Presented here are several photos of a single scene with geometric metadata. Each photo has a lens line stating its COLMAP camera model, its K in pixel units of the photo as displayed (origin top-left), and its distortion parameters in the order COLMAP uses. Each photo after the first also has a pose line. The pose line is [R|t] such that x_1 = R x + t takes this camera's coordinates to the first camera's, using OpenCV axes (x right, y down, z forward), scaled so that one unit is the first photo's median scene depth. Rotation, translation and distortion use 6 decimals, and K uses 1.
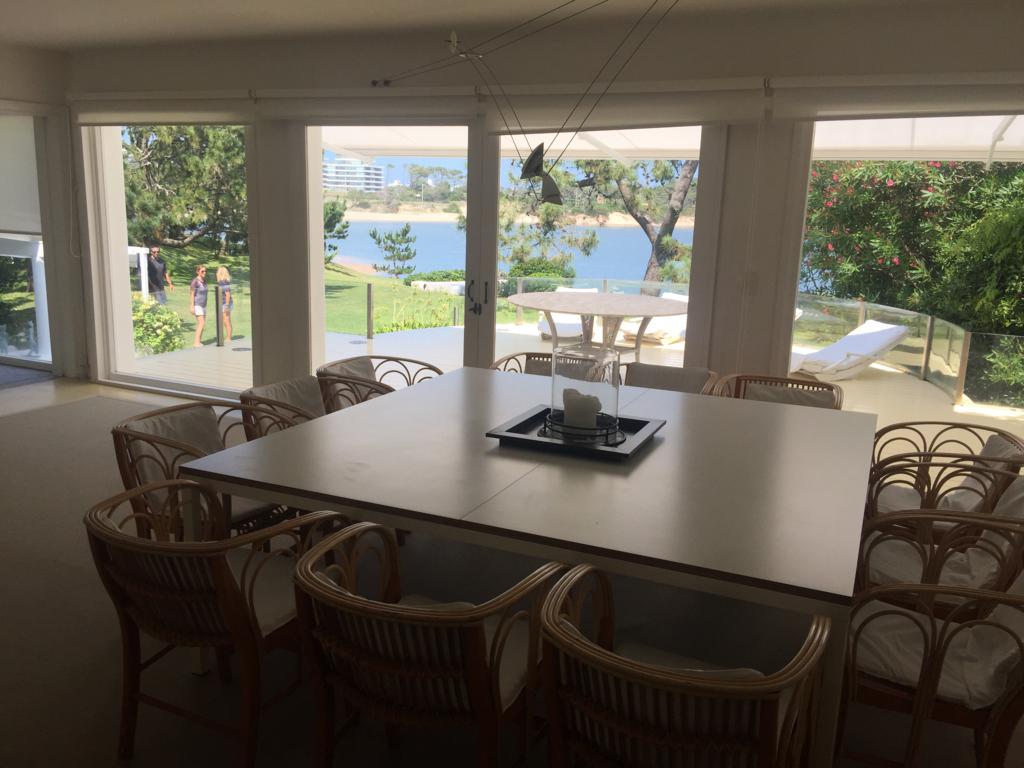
lens RADIAL K [[858.8, 0, 513.7], [0, 858.8, 392.2], [0, 0, 1]] dist [0.089810, -0.110393]
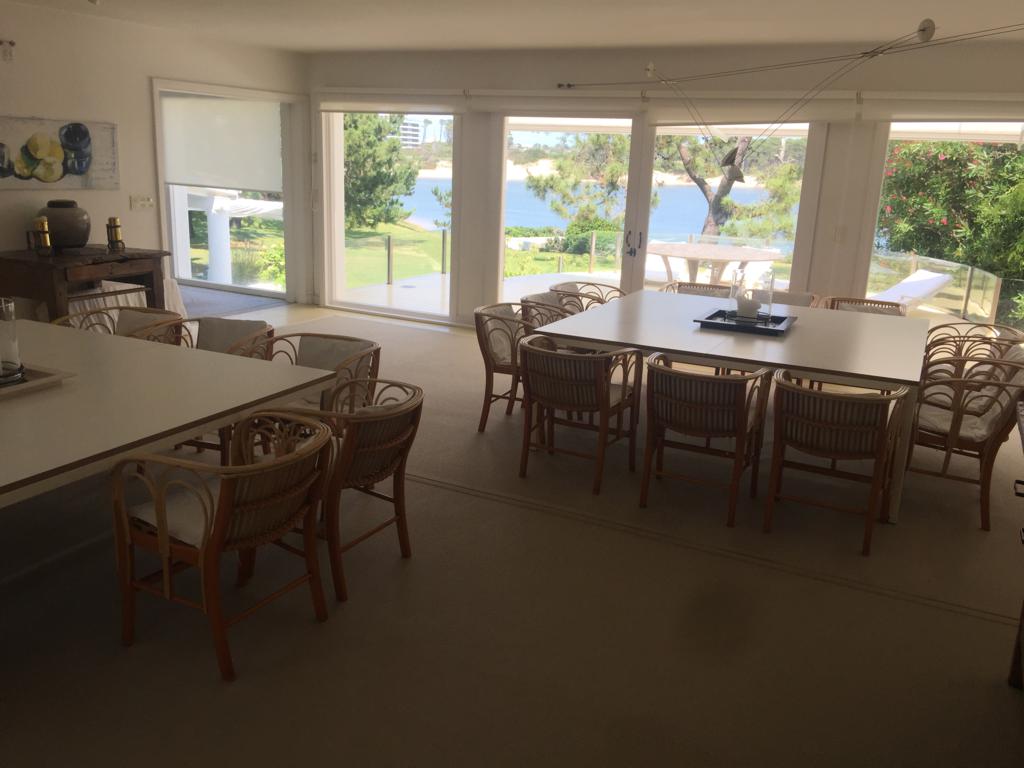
lens RADIAL K [[857.7, 0, 512.0], [0, 857.7, 384.0], [0, 0, 1]] dist [0.089611, -0.122275]
pose [[0.999020, 0.020051, -0.039469, -0.117605], [-0.018520, 0.999077, 0.038770, 0.042555], [0.040210, -0.038001, 0.998468, -0.261241]]
